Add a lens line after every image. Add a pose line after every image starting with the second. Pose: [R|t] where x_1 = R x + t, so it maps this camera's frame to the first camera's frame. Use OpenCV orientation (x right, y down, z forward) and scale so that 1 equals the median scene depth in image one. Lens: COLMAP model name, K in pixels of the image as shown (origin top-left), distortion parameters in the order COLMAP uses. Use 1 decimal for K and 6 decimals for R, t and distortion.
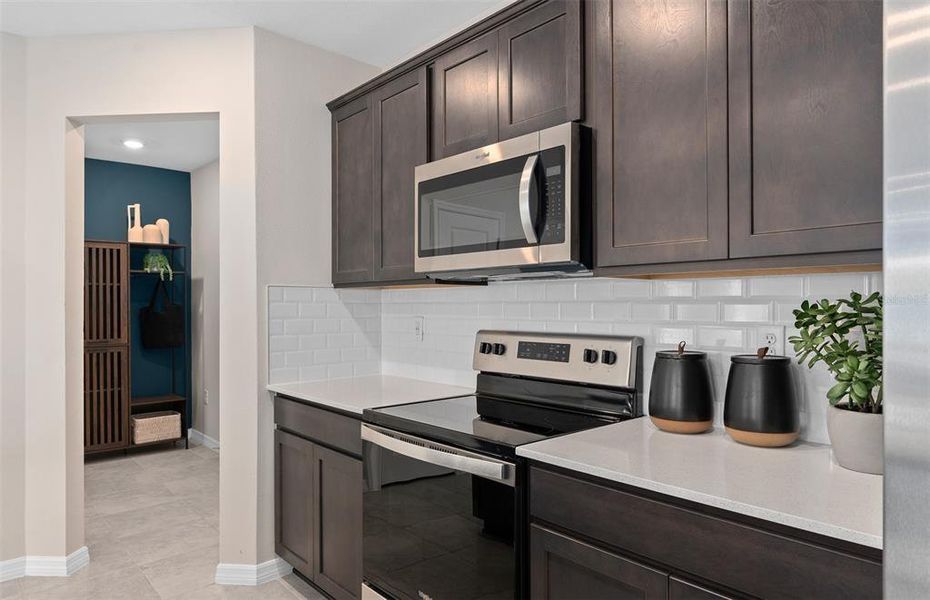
lens RADIAL K [[623.9, 0, 441.0], [0, 623.9, 297.8], [0, 0, 1]] dist [0.056908, -0.000049]
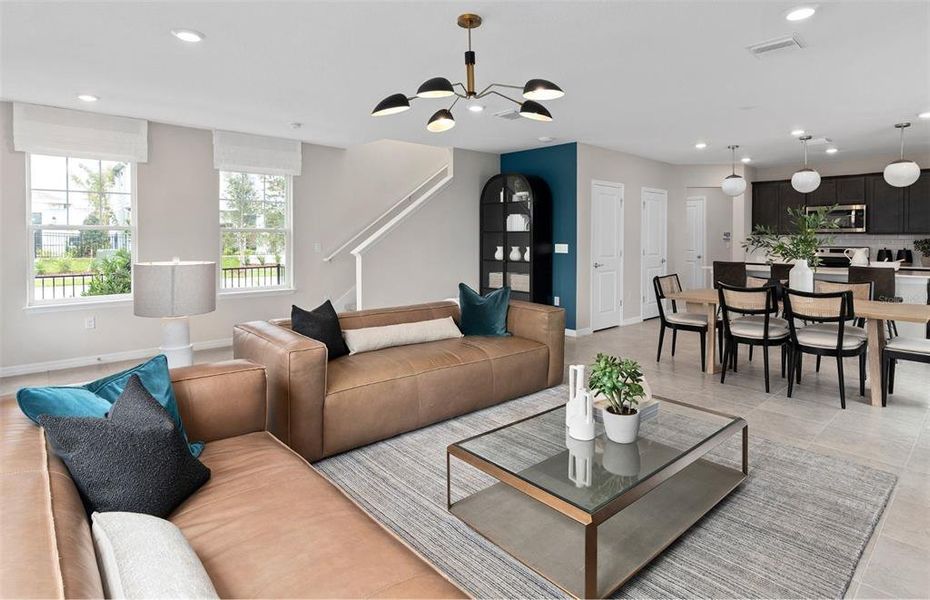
lens RADIAL K [[496.2, 0, 461.7], [0, 496.2, 244.0], [0, 0, 1]] dist [-0.030391, 0.019226]
pose [[0.997023, 0.014312, 0.075766, -3.014950], [-0.015523, 0.999761, 0.015411, 0.028891], [-0.075527, -0.016541, 0.997007, -2.447095]]
